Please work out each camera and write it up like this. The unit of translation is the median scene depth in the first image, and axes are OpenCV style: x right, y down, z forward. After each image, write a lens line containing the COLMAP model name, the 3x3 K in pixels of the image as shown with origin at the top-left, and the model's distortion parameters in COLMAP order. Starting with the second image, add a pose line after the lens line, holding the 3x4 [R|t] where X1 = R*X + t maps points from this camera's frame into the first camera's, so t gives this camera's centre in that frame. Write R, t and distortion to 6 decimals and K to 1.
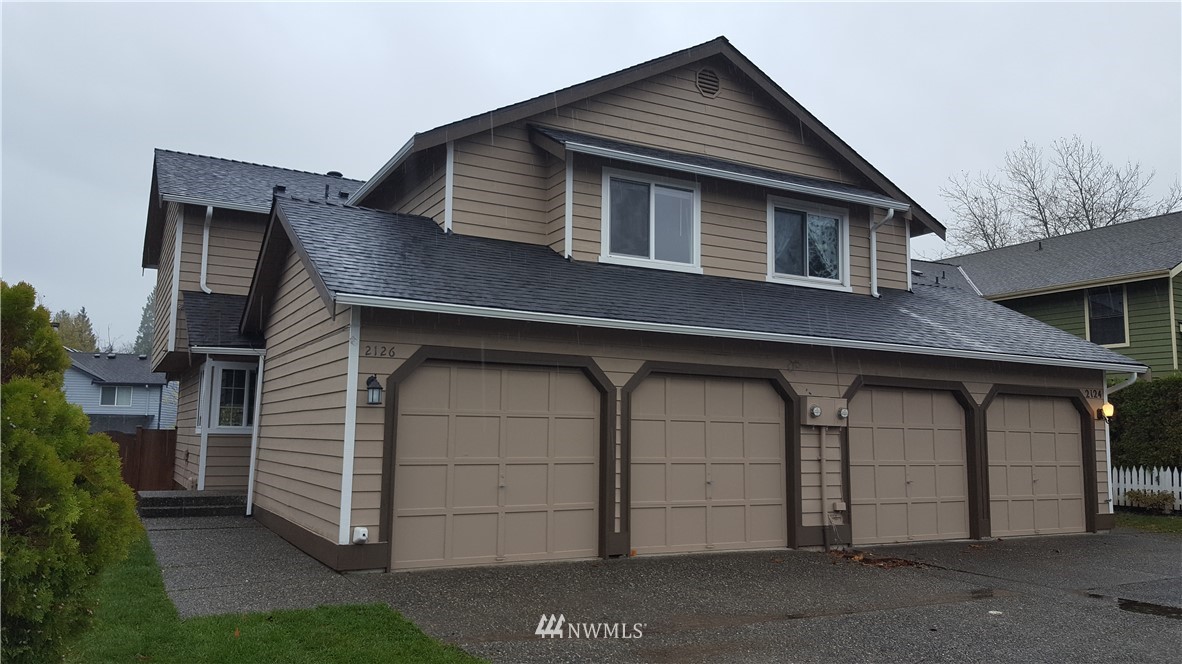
lens RADIAL K [[893.6, 0, 591.0], [0, 893.6, 332.0], [0, 0, 1]] dist [0.154474, -0.276508]
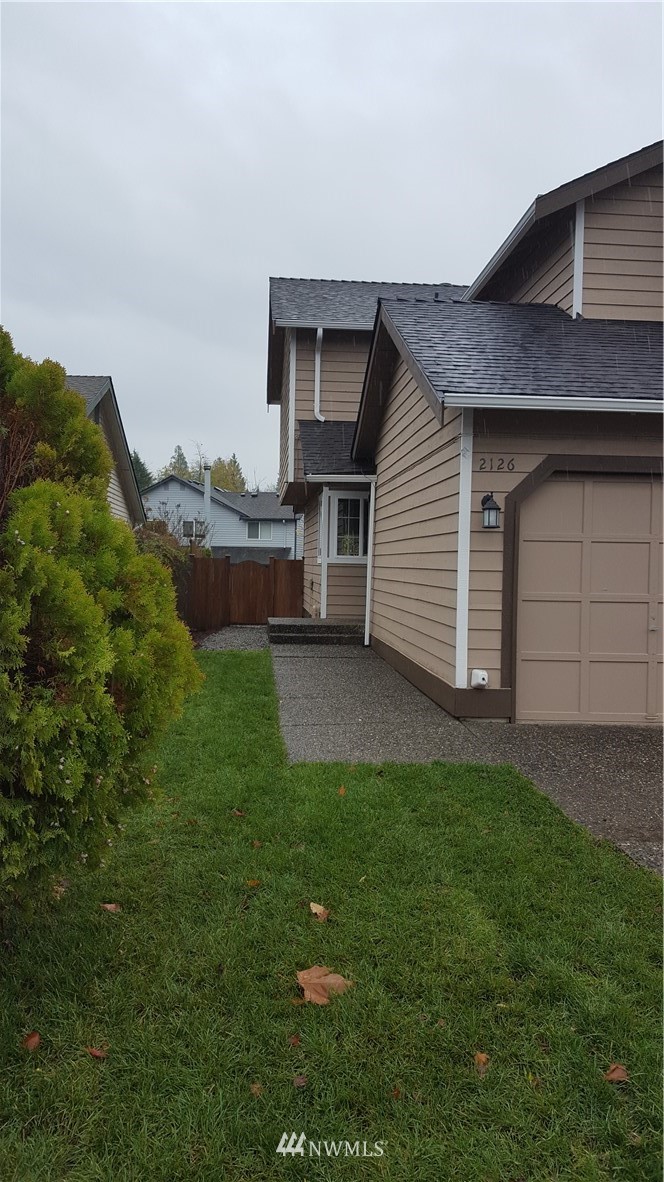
lens RADIAL K [[893.6, 0, 322.2], [0, 893.6, 589.2], [0, 0, 1]] dist [0.154474, -0.276508]
pose [[0.914563, 0.014025, -0.404200, -0.043957], [0.041477, 0.990877, 0.128230, 0.022082], [0.402311, -0.134039, 0.905638, 0.166424]]
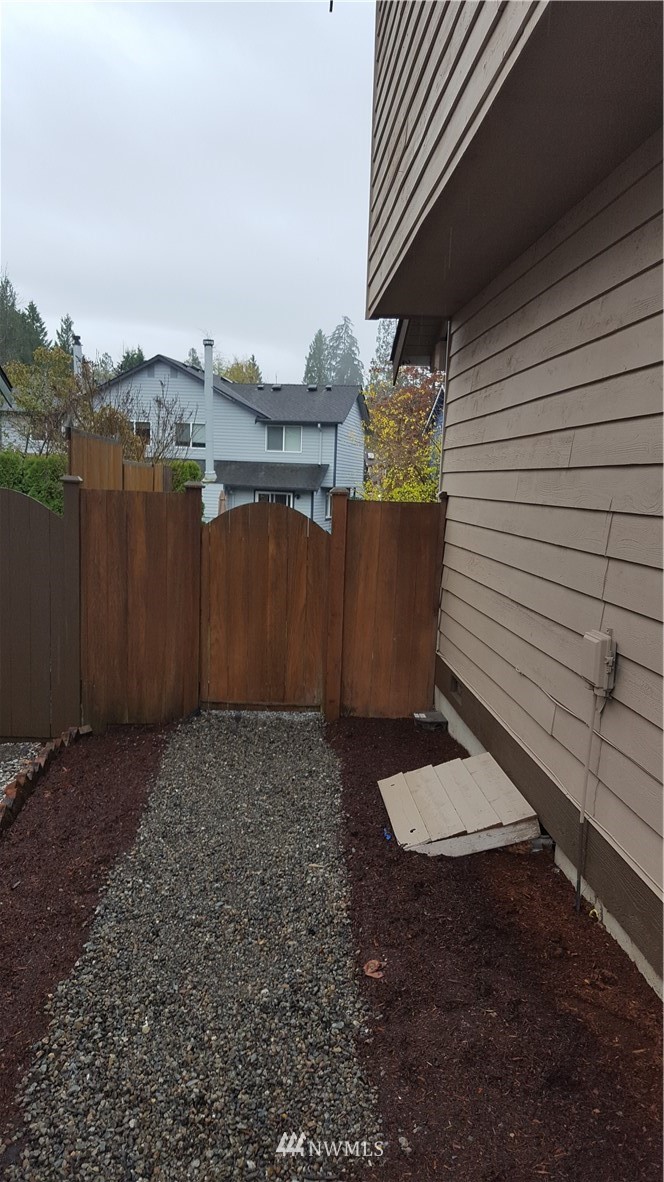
lens RADIAL K [[893.6, 0, 322.2], [0, 893.6, 589.2], [0, 0, 1]] dist [0.154474, -0.276508]
pose [[0.905107, 0.070565, -0.419288, -0.805229], [0.024544, 0.975816, 0.217211, 0.150430], [0.424475, -0.206891, 0.881486, 1.565445]]
